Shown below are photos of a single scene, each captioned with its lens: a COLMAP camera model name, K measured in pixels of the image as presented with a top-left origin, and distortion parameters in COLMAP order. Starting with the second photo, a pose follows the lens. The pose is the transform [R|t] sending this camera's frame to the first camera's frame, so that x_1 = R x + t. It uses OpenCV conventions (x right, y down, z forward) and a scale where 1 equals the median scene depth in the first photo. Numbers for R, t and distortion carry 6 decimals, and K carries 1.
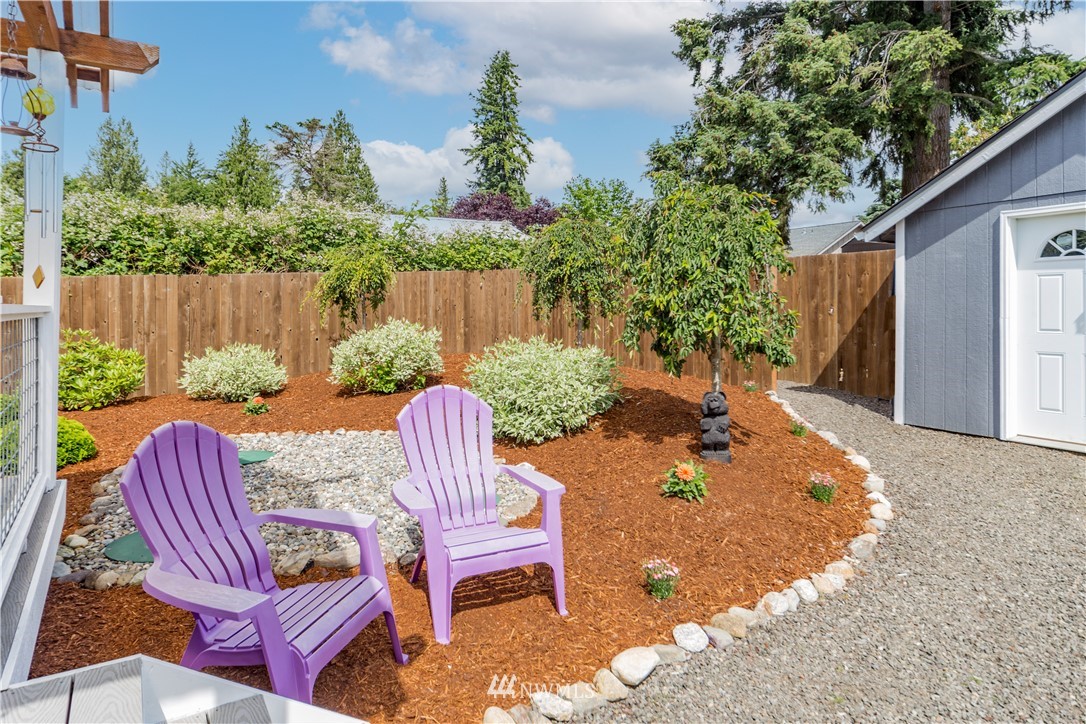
lens RADIAL K [[659.5, 0, 547.6], [0, 659.5, 305.3], [0, 0, 1]] dist [0.000464, 0.000526]
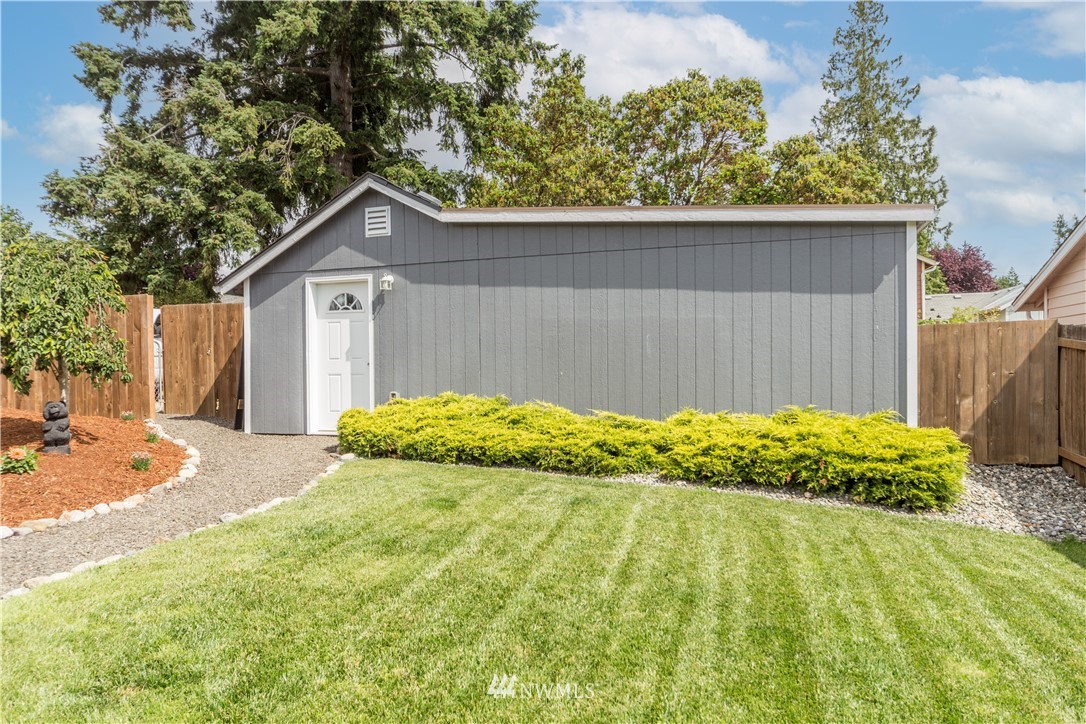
lens RADIAL K [[701.0, 0, 539.5], [0, 701.0, 376.5], [0, 0, 1]] dist [0.001245, 0.002825]
pose [[0.739274, -0.019928, 0.673109, 0.013822], [0.009824, 0.999775, 0.018809, 0.030748], [-0.673333, -0.007293, 0.739304, -0.300023]]
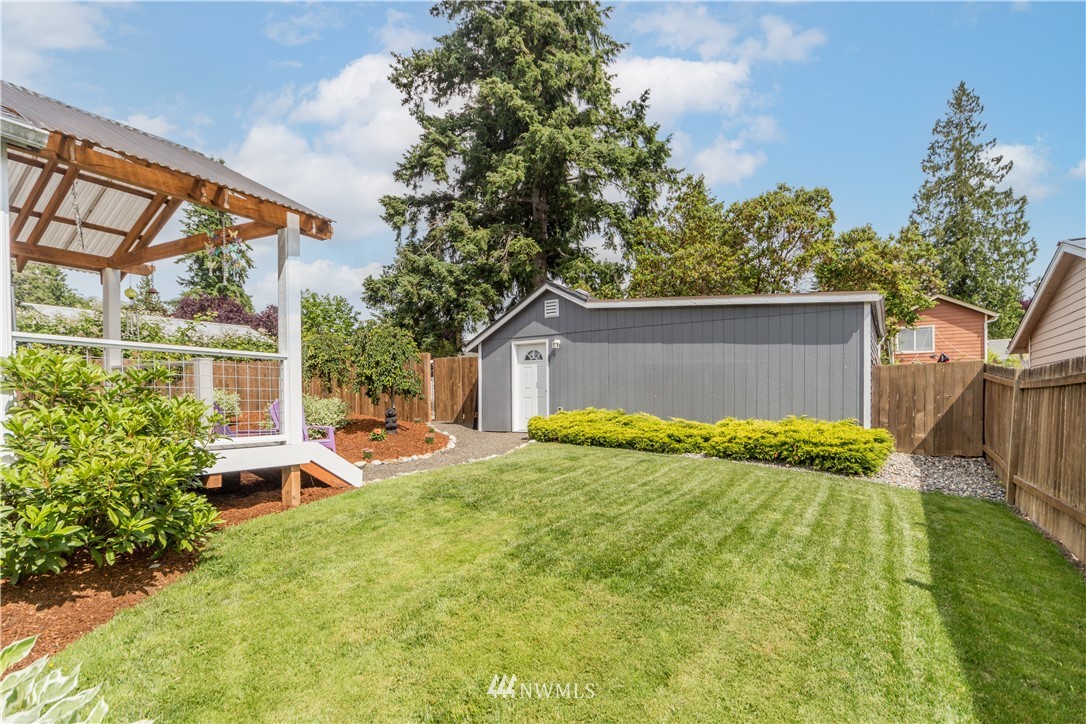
lens RADIAL K [[536.7, 0, 581.0], [0, 536.7, 412.8], [0, 0, 1]] dist [0.004794, 0.000256]
pose [[0.863196, -0.020847, 0.504438, -0.077949], [0.008174, 0.999593, 0.027324, 0.045599], [-0.504802, -0.019463, 0.863016, -0.556517]]
